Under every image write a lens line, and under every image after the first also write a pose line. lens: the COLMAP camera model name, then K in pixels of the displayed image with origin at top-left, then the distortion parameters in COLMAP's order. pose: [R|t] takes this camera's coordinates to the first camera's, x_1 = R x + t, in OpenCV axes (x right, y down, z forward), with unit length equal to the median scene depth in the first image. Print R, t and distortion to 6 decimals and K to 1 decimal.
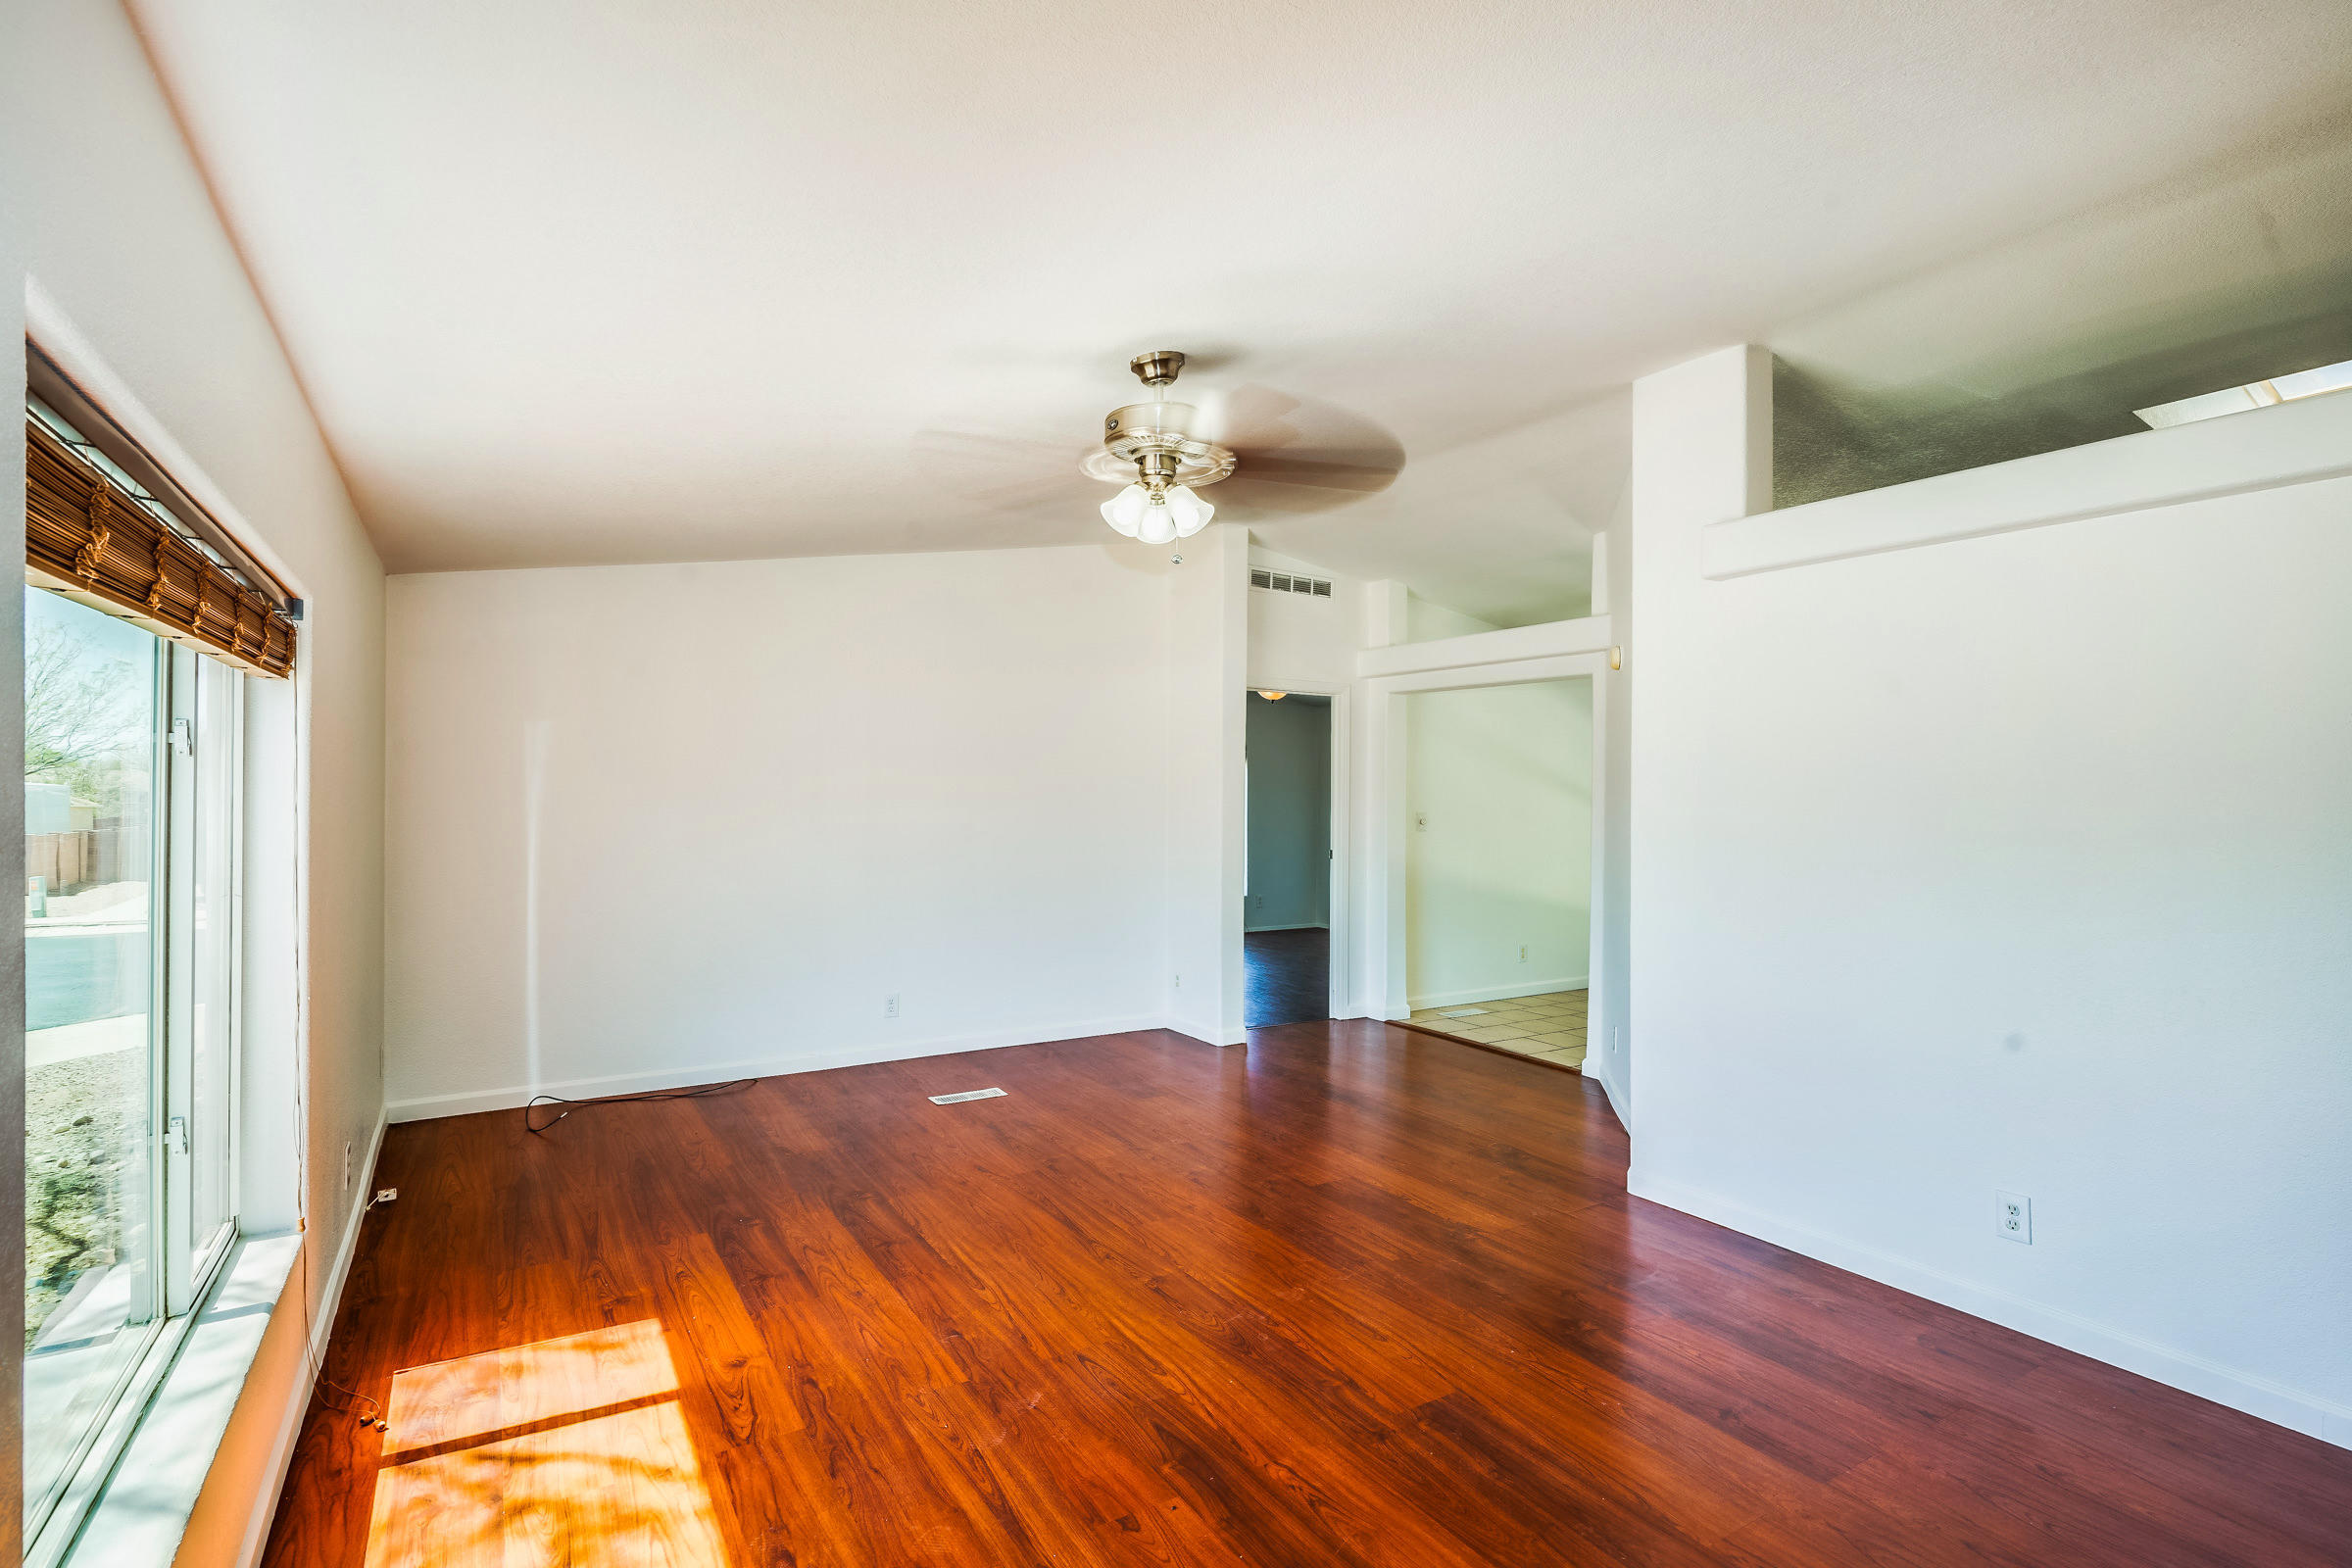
lens RADIAL K [[1152.2, 0, 1185.4], [0, 1152.2, 782.4], [0, 0, 1]] dist [0.005754, 0.000290]
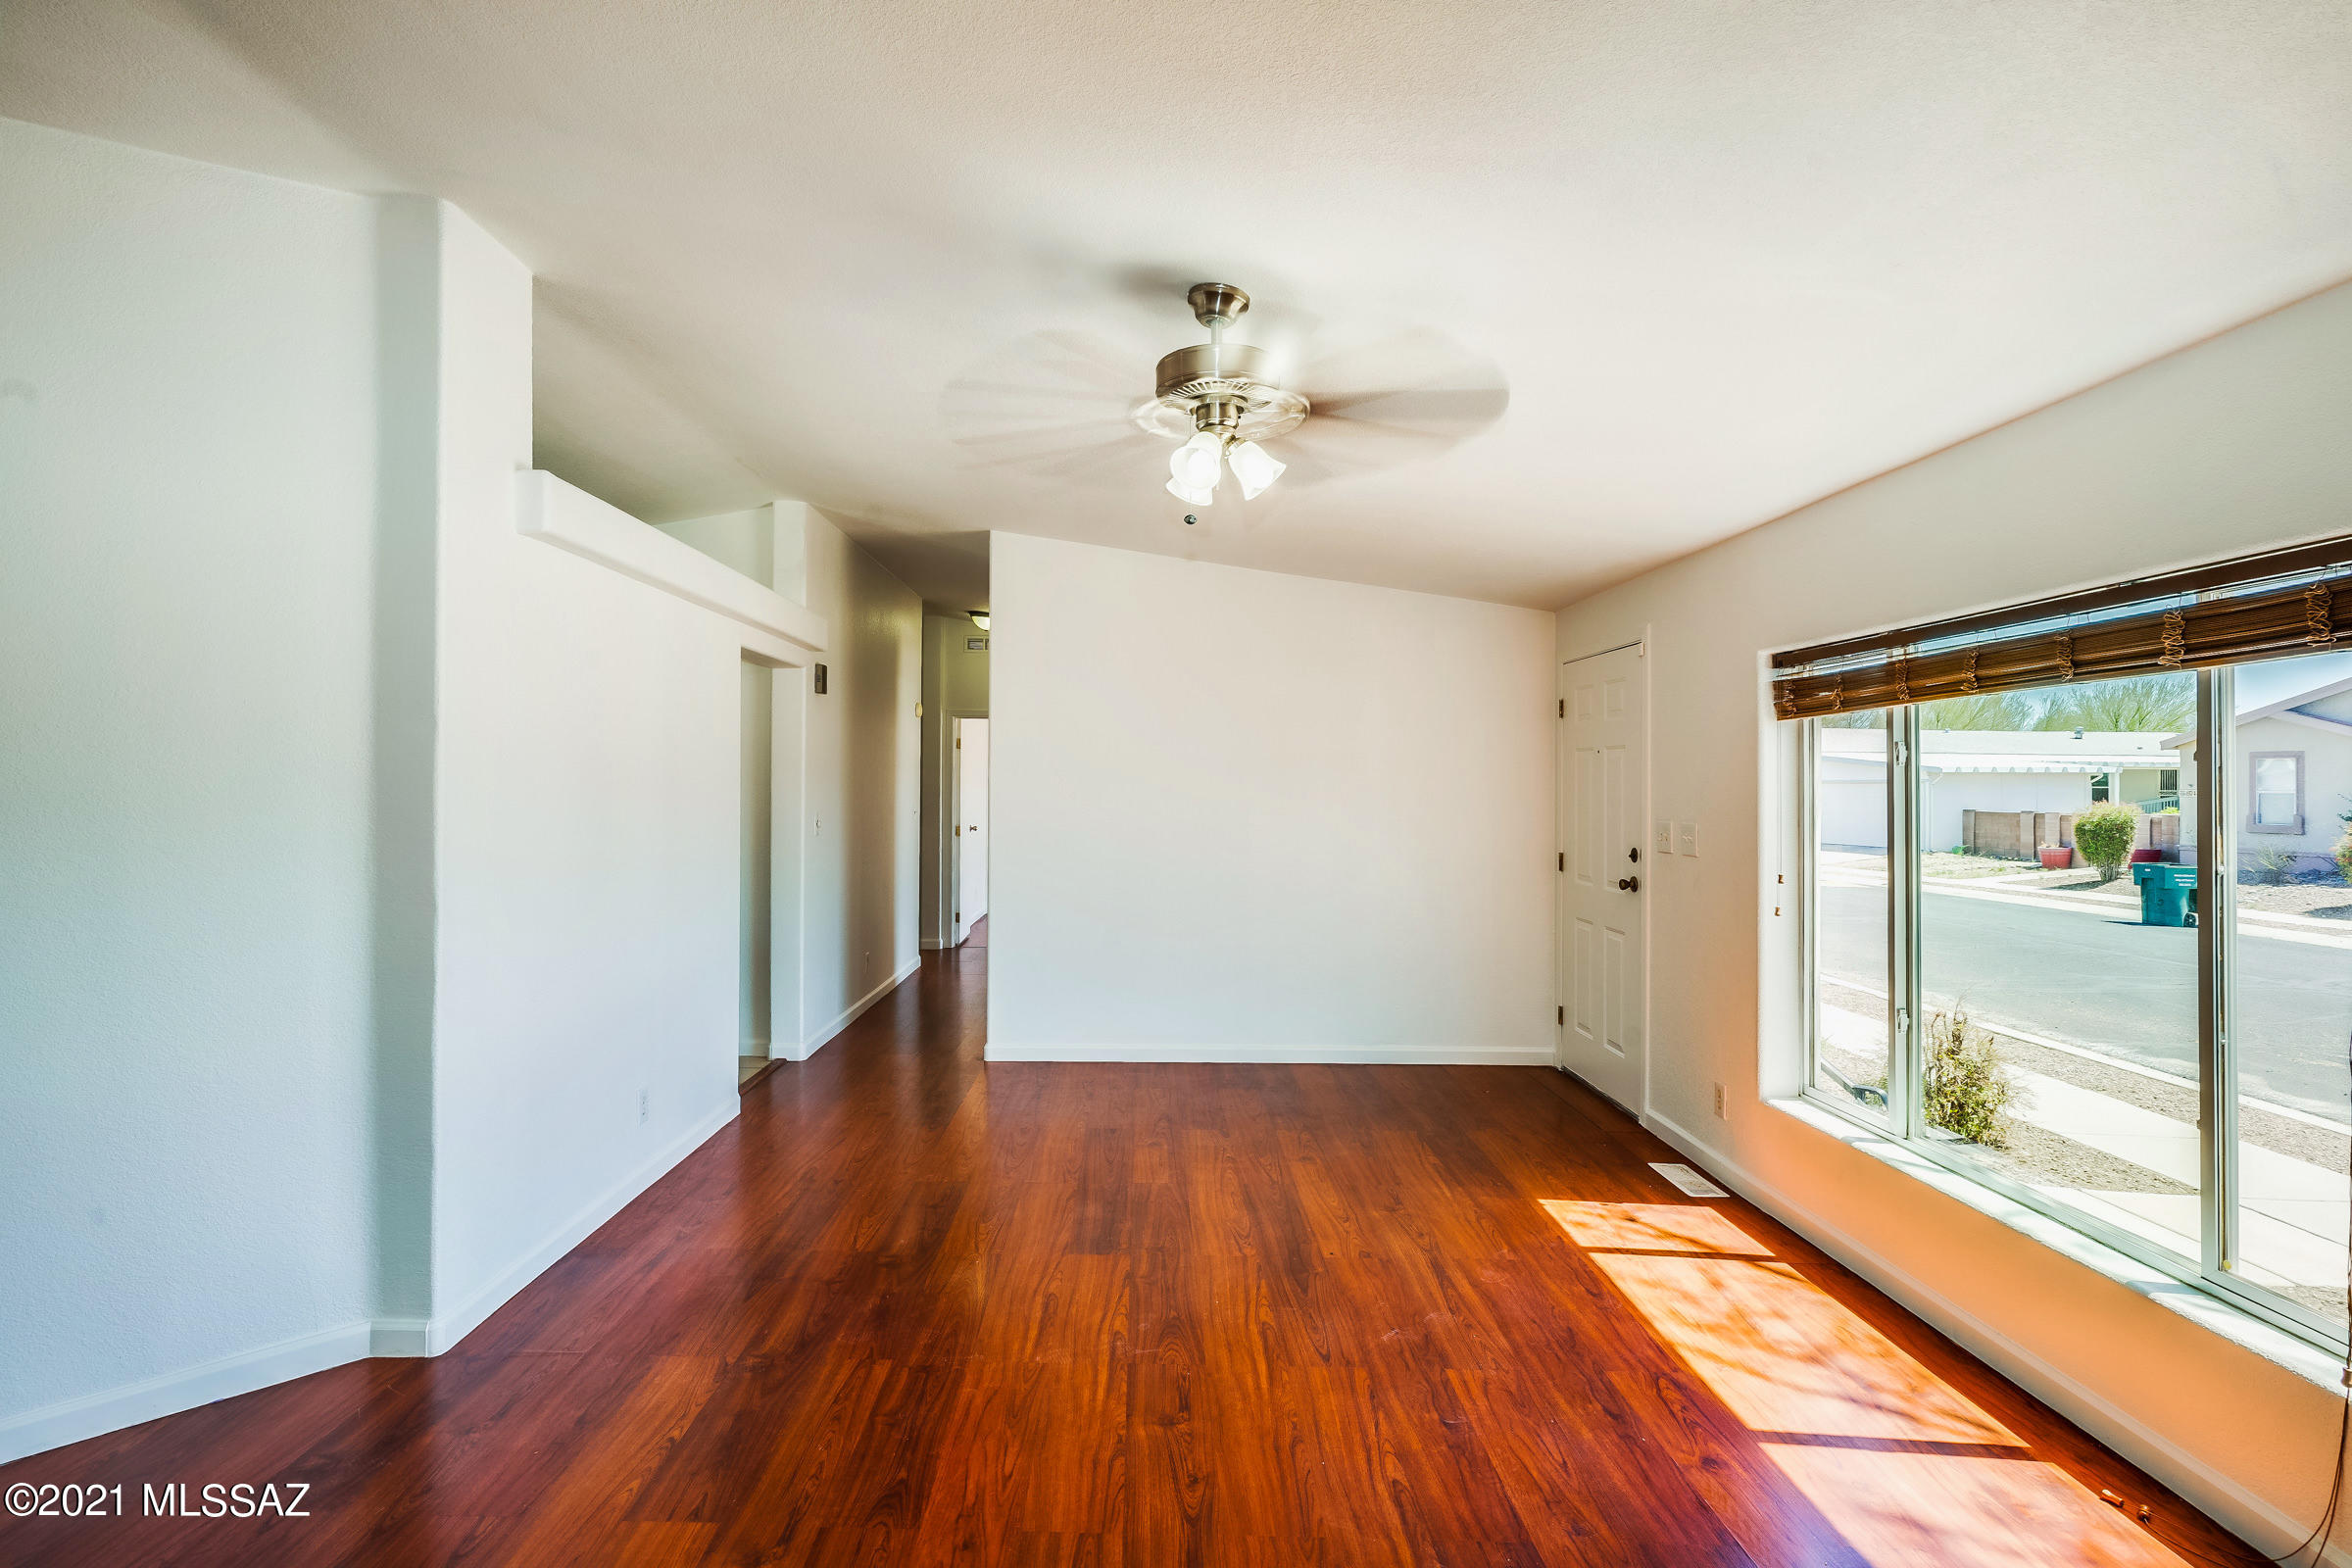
lens RADIAL K [[1152.2, 0, 1179.1], [0, 1152.2, 778.0], [0, 0, 1]] dist [0.005754, 0.000290]
pose [[-0.862891, -0.001930, 0.505386, -0.481924], [-0.009802, 0.999869, -0.012916, 0.023958], [-0.505294, -0.016099, -0.862797, 1.943689]]
